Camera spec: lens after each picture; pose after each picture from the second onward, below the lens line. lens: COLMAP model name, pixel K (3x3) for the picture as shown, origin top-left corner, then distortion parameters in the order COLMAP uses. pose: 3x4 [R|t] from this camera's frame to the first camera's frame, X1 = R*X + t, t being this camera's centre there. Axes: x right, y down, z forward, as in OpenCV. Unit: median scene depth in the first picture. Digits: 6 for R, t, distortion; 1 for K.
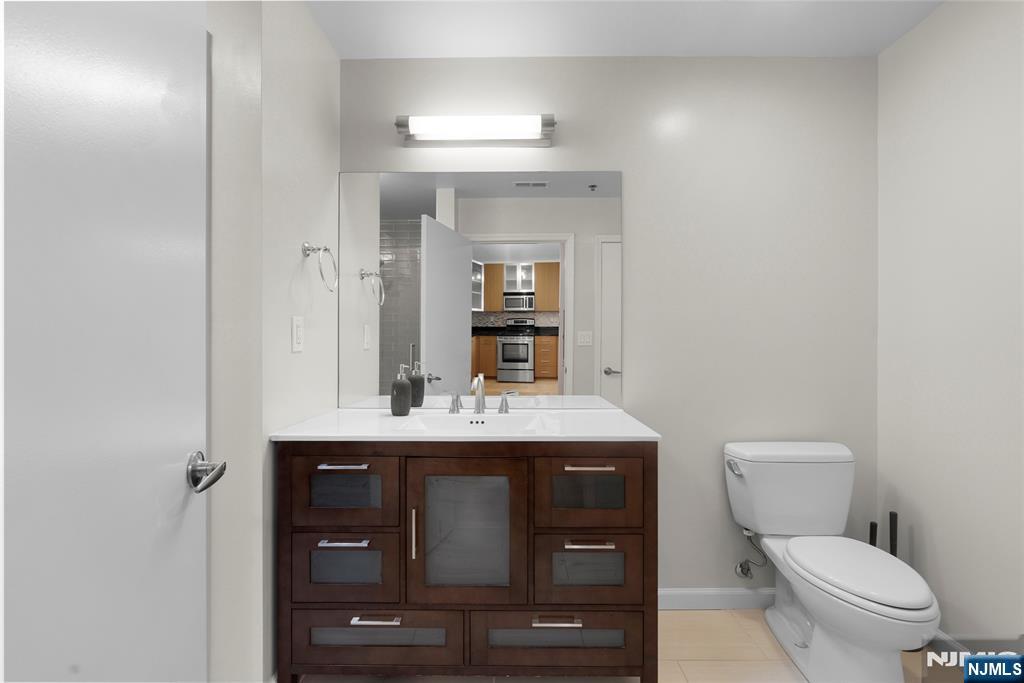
lens RADIAL K [[465.2, 0, 512.0], [0, 465.2, 341.5], [0, 0, 1]] dist [-0.000734, 0.000421]
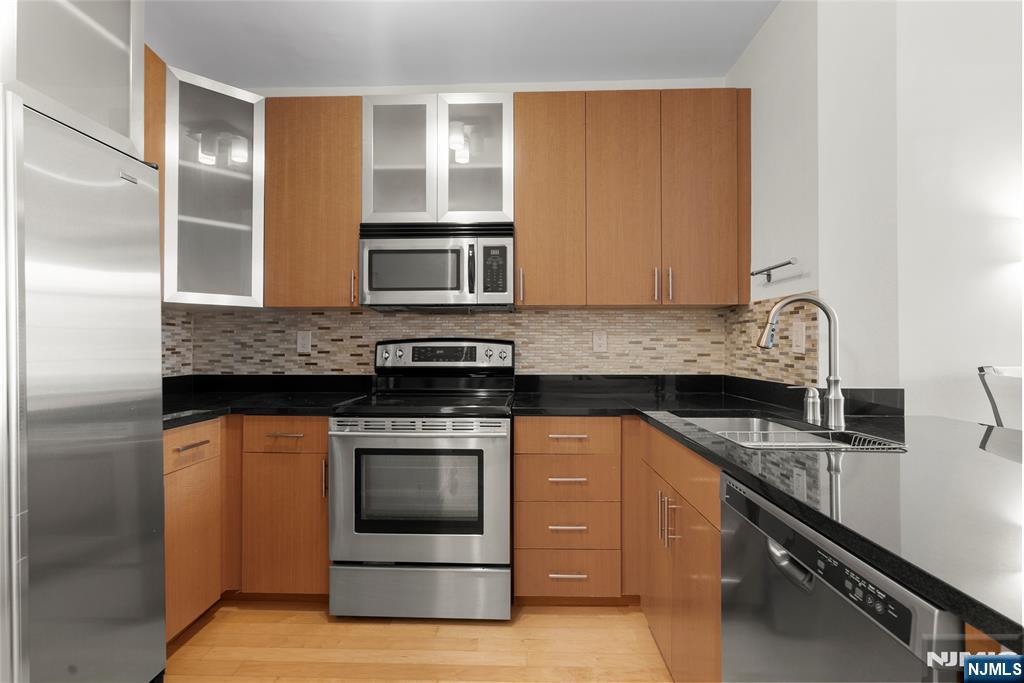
lens RADIAL K [[465.2, 0, 512.0], [0, 465.2, 341.5], [0, 0, 1]] dist [-0.000734, 0.000421]
pose [[0.945849, 0.004966, -0.324569, 0.123245], [-0.016076, 0.999373, -0.031557, -0.041858], [0.324209, 0.035066, 0.945335, 0.801989]]
